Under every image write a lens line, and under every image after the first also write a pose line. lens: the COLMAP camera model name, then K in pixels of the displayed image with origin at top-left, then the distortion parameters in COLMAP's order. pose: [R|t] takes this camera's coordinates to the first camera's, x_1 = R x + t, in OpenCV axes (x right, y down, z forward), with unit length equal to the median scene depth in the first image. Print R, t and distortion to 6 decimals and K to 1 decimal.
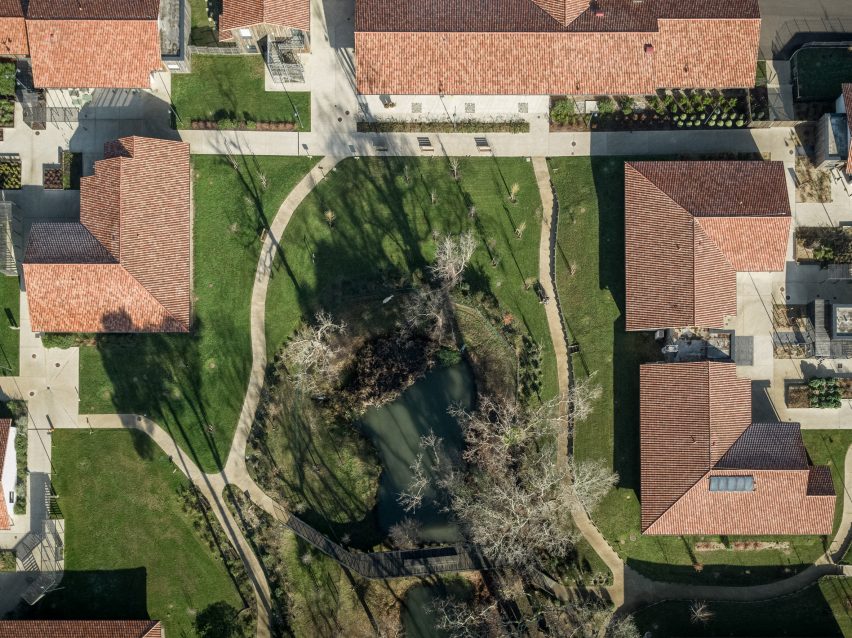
lens RADIAL K [[342.7, 0, 426.0], [0, 342.7, 319.0], [0, 0, 1]] dist [-0.000039, 0.000194]
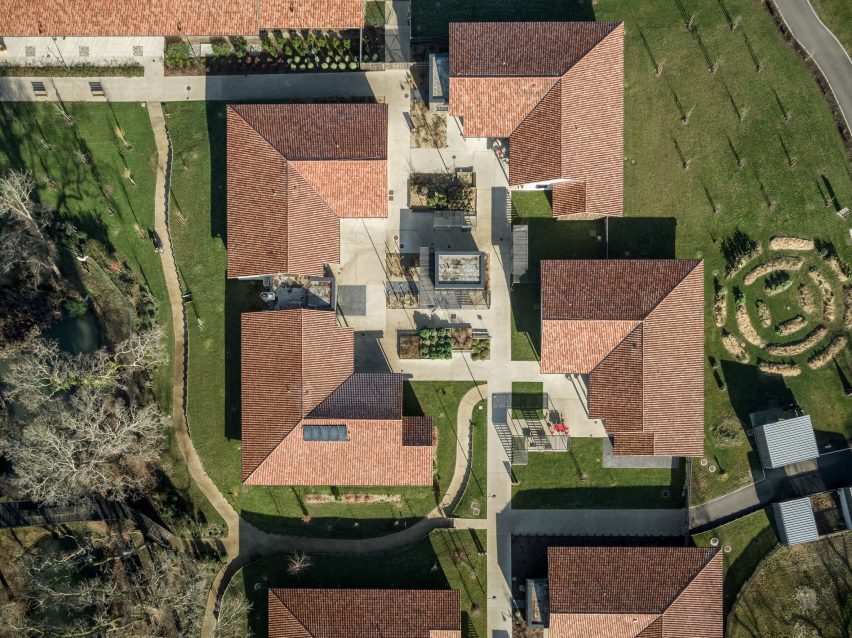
lens RADIAL K [[342.7, 0, 426.0], [0, 342.7, 319.0], [0, 0, 1]] dist [-0.000039, 0.000194]
pose [[0.999951, 0.004041, -0.009002, 1.132912], [-0.003923, 0.999906, 0.013137, 0.131865], [0.009055, -0.013101, 0.999873, 0.023042]]
